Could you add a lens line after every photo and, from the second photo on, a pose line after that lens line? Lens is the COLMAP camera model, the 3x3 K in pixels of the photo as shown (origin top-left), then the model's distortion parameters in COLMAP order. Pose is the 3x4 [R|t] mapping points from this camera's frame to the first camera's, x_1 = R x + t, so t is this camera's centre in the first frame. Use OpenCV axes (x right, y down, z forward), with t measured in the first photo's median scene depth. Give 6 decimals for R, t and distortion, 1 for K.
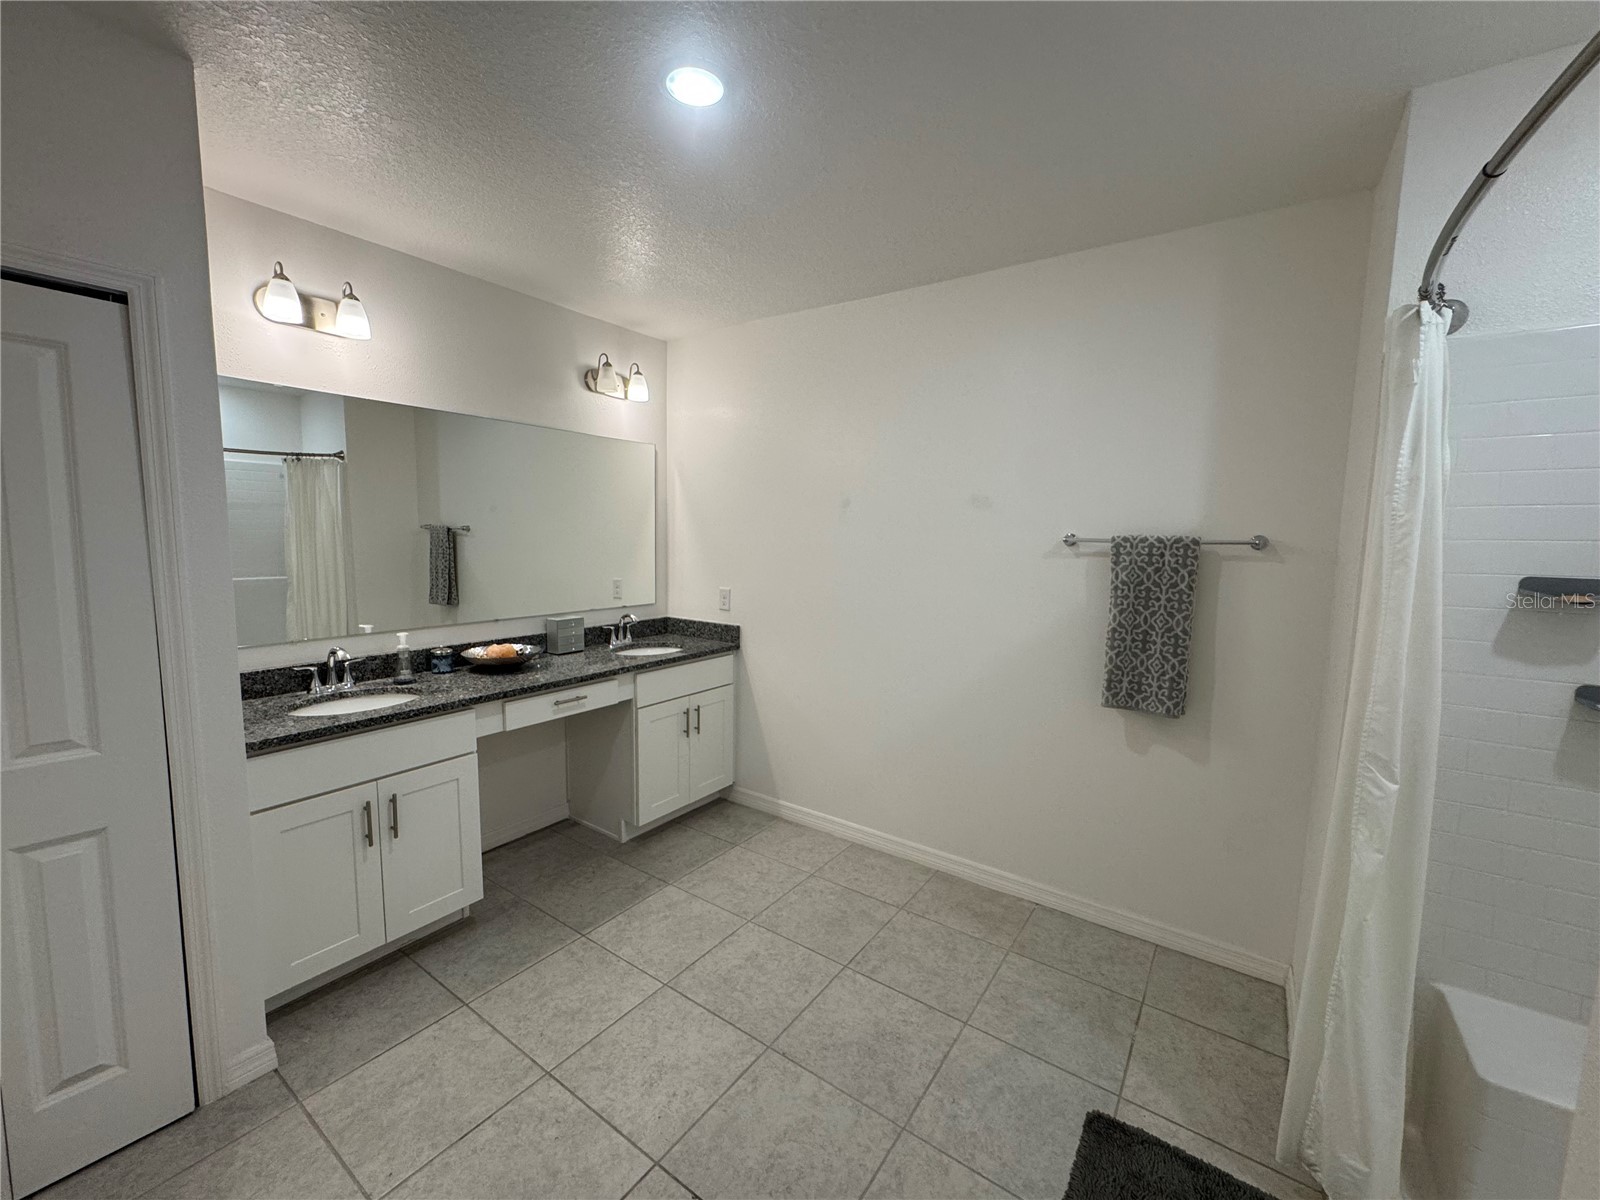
lens RADIAL K [[642.7, 0, 801.7], [0, 642.7, 599.3], [0, 0, 1]] dist [-0.003262, -0.000086]
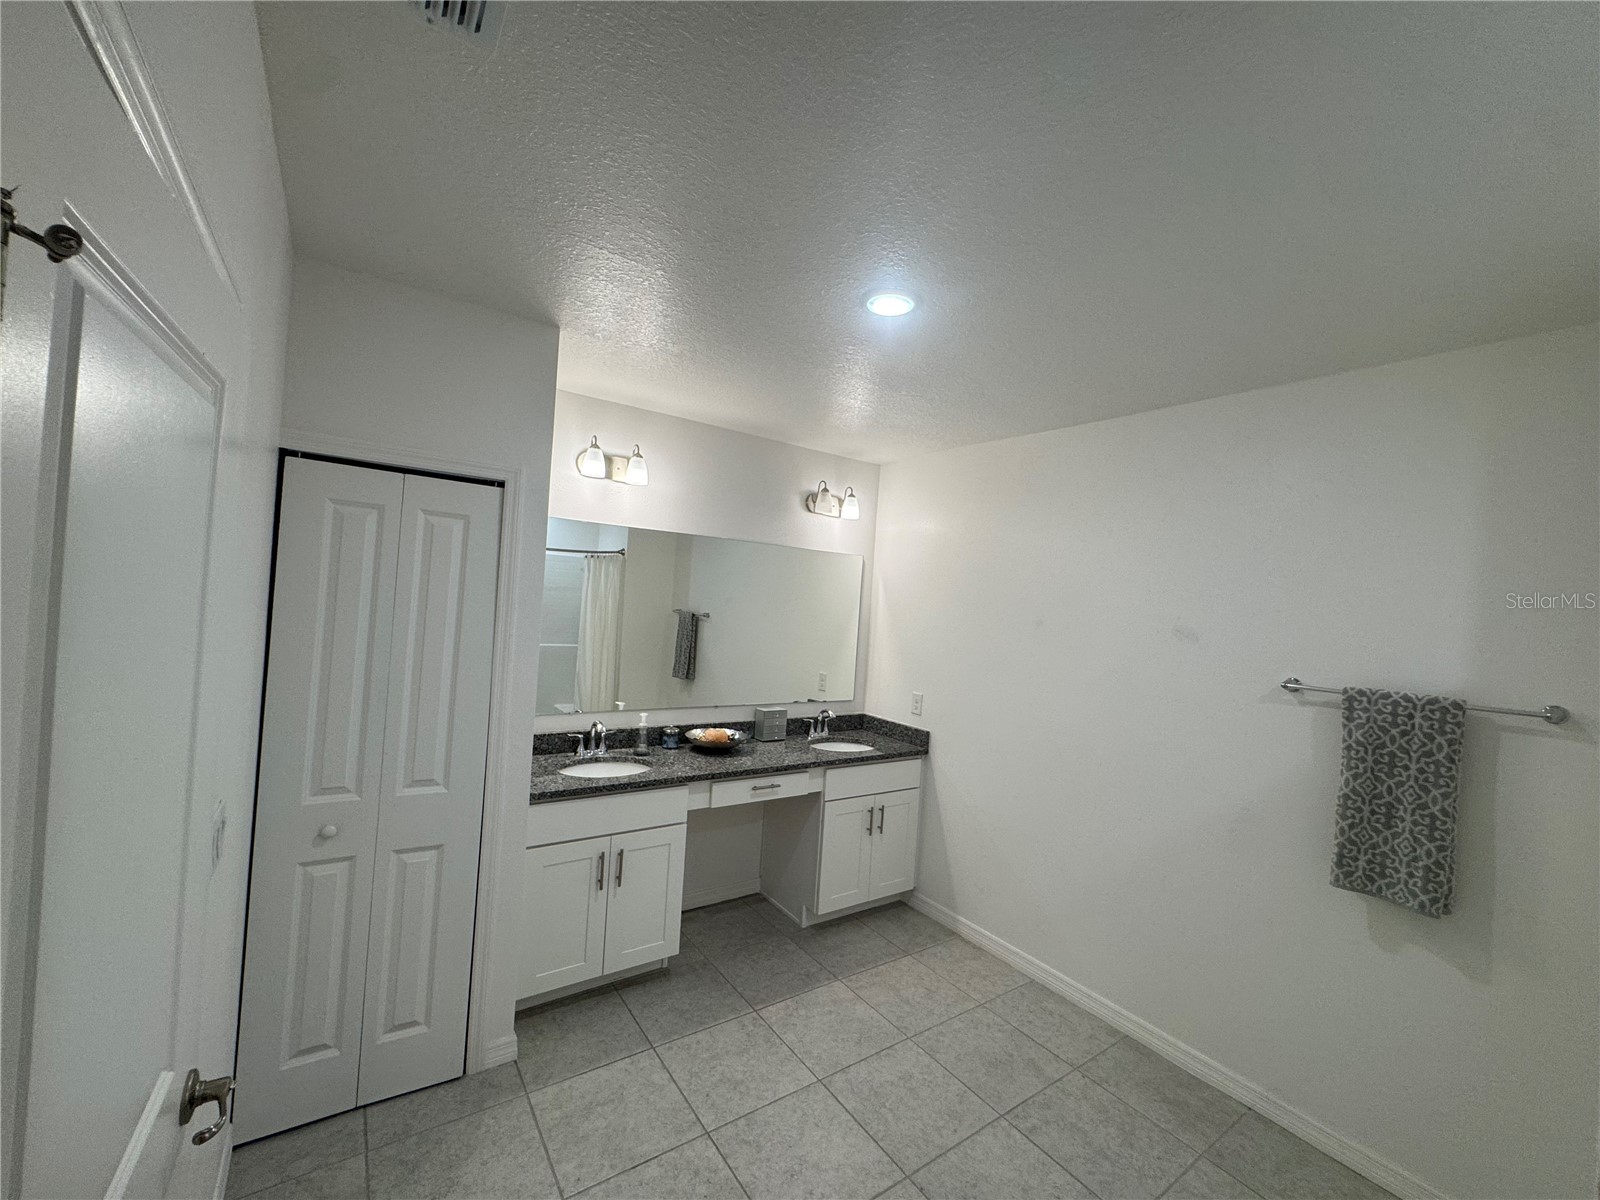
lens RADIAL K [[642.7, 0, 801.7], [0, 642.7, 599.3], [0, 0, 1]] dist [-0.003262, -0.000086]
pose [[0.940133, 0.043296, -0.338046, 0.075318], [-0.084276, 0.990626, -0.107503, -0.061010], [0.330223, 0.129556, 0.934970, -0.088426]]
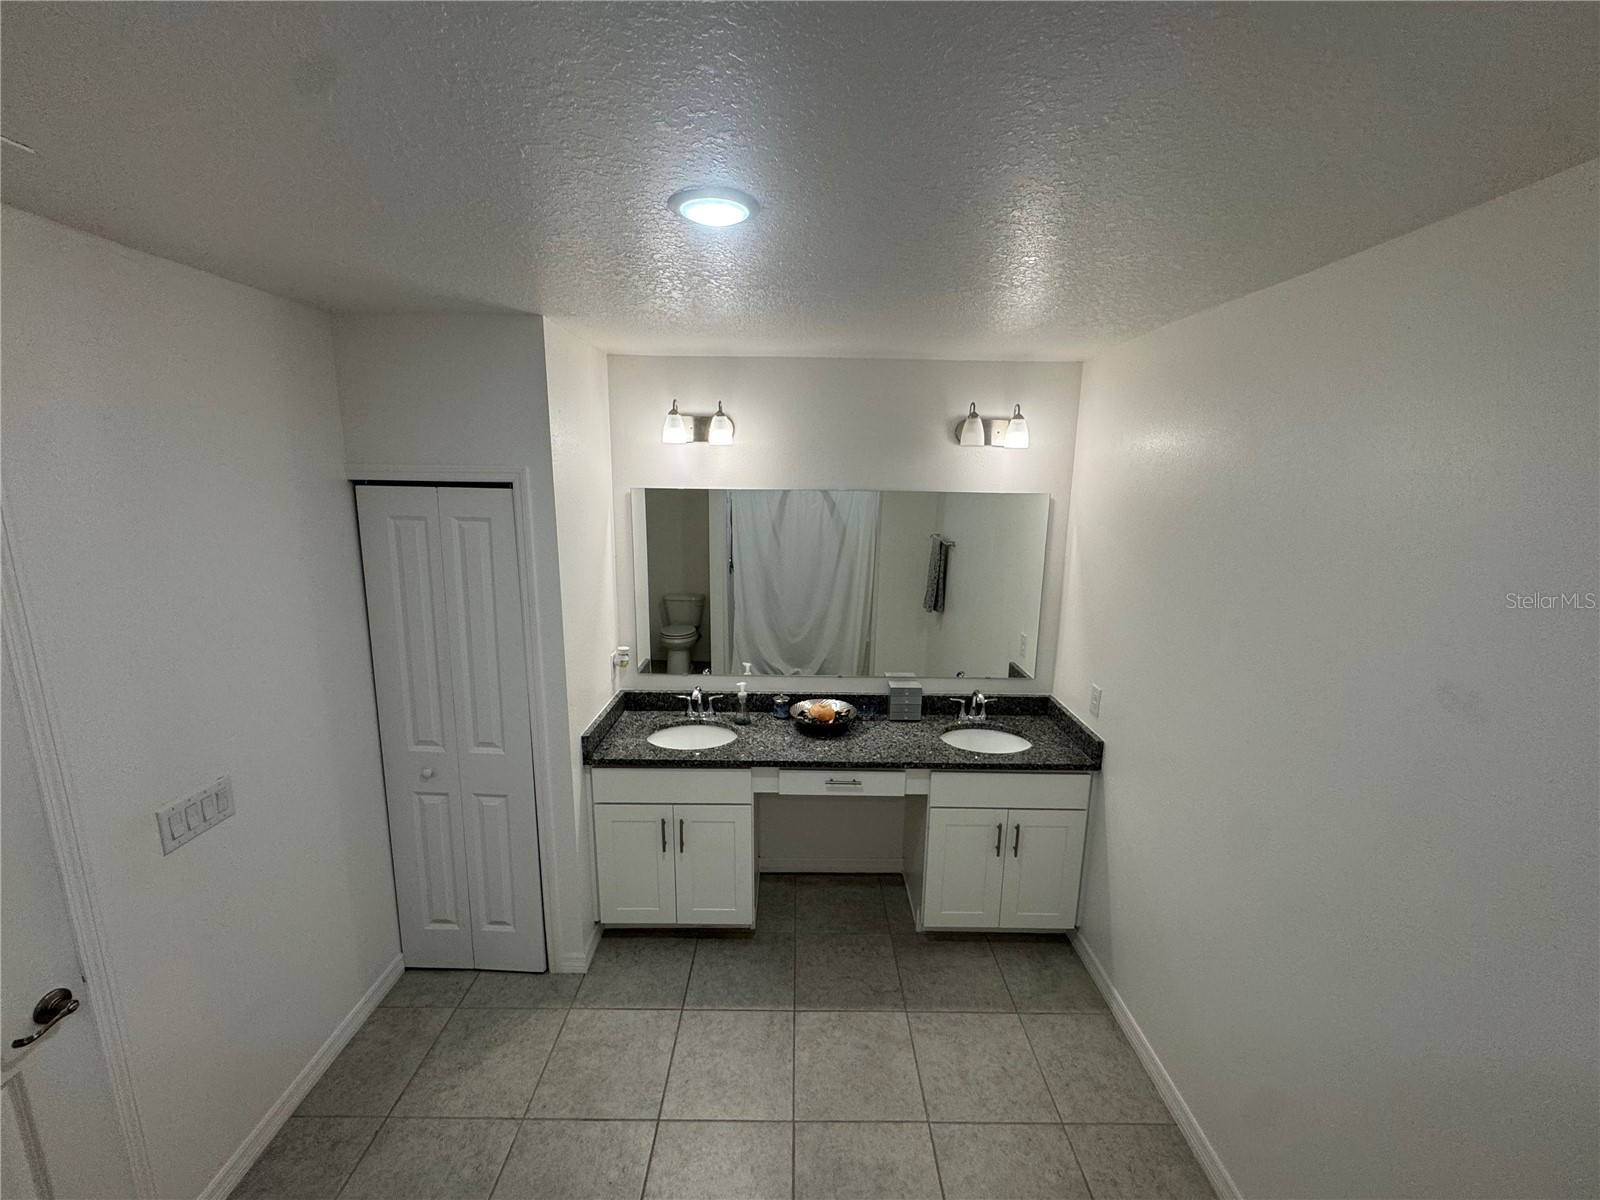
lens RADIAL K [[642.7, 0, 801.7], [0, 642.7, 599.3], [0, 0, 1]] dist [-0.003262, -0.000086]
pose [[0.575583, 0.148492, -0.804149, 0.422147], [-0.087414, 0.988913, 0.120042, -0.276193], [0.813058, 0.001199, 0.582181, 0.408585]]
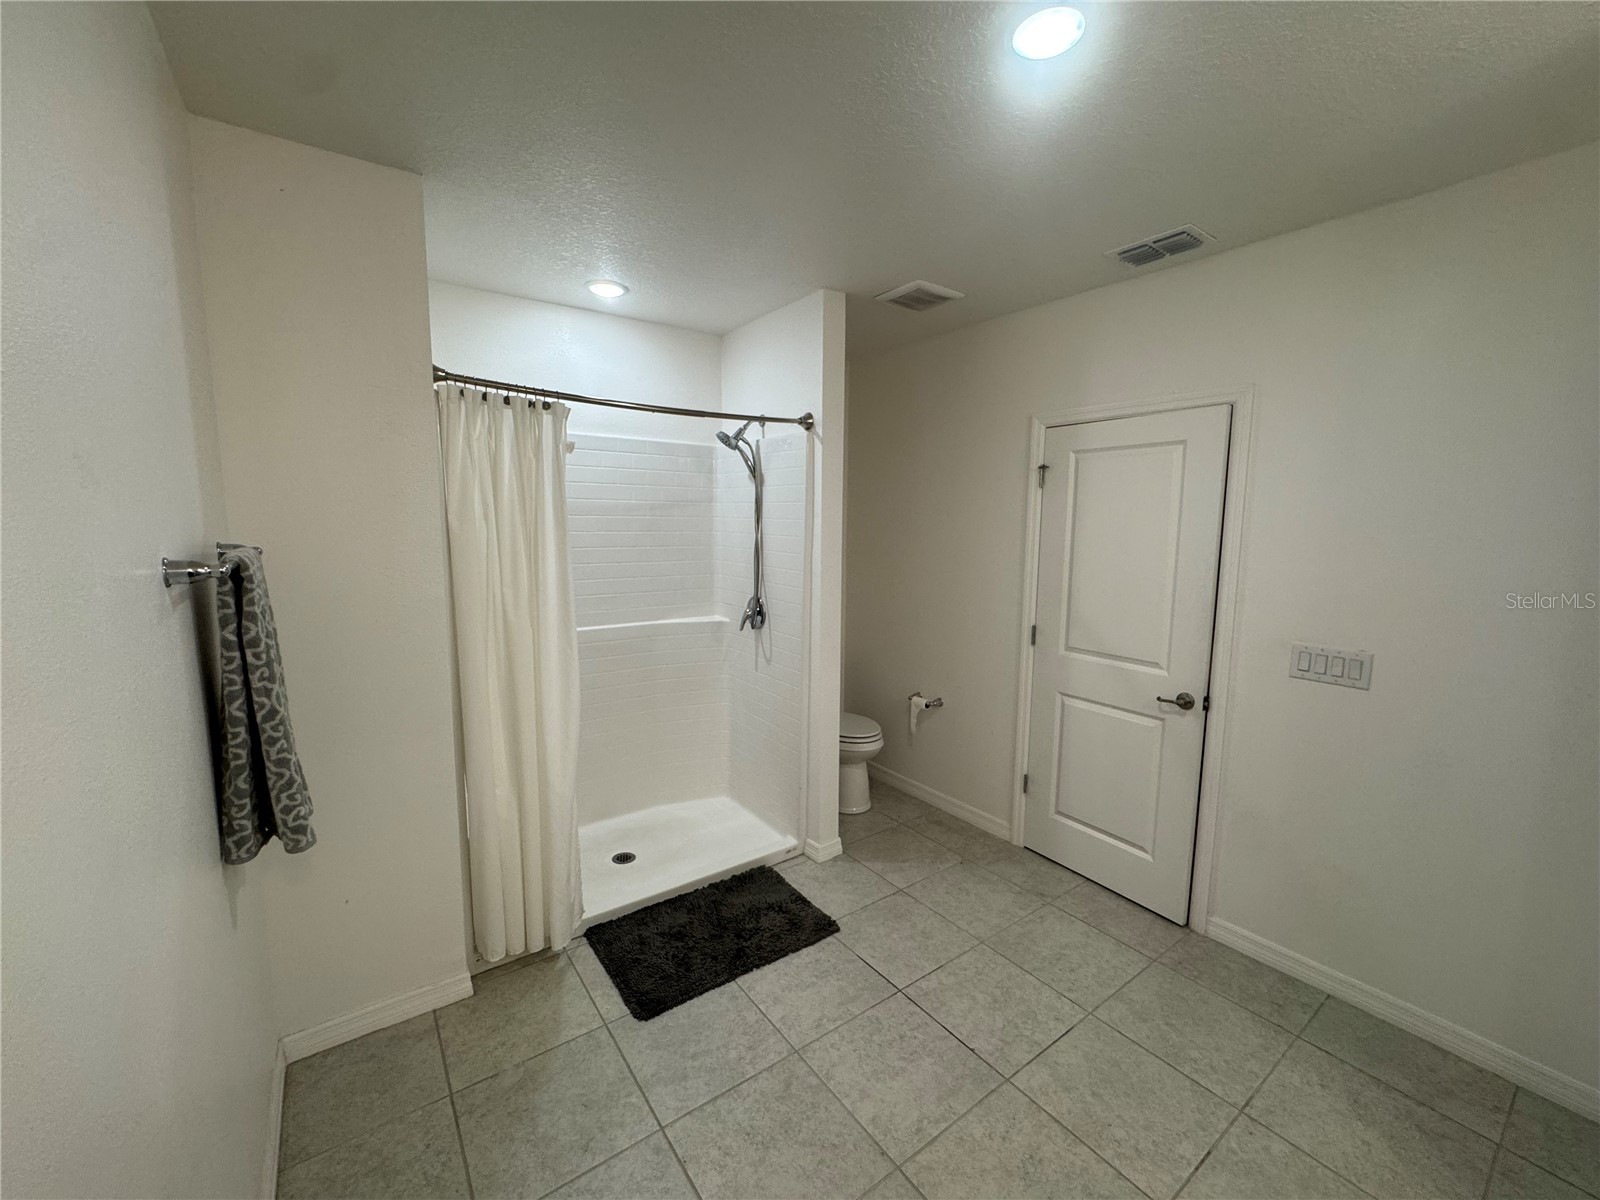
lens RADIAL K [[642.7, 0, 801.7], [0, 642.7, 599.3], [0, 0, 1]] dist [-0.003262, -0.000086]
pose [[-0.944418, -0.070064, 0.321195, -0.122068], [0.005367, 0.973609, 0.228160, -0.183017], [-0.328704, 0.217202, -0.919117, 1.348802]]
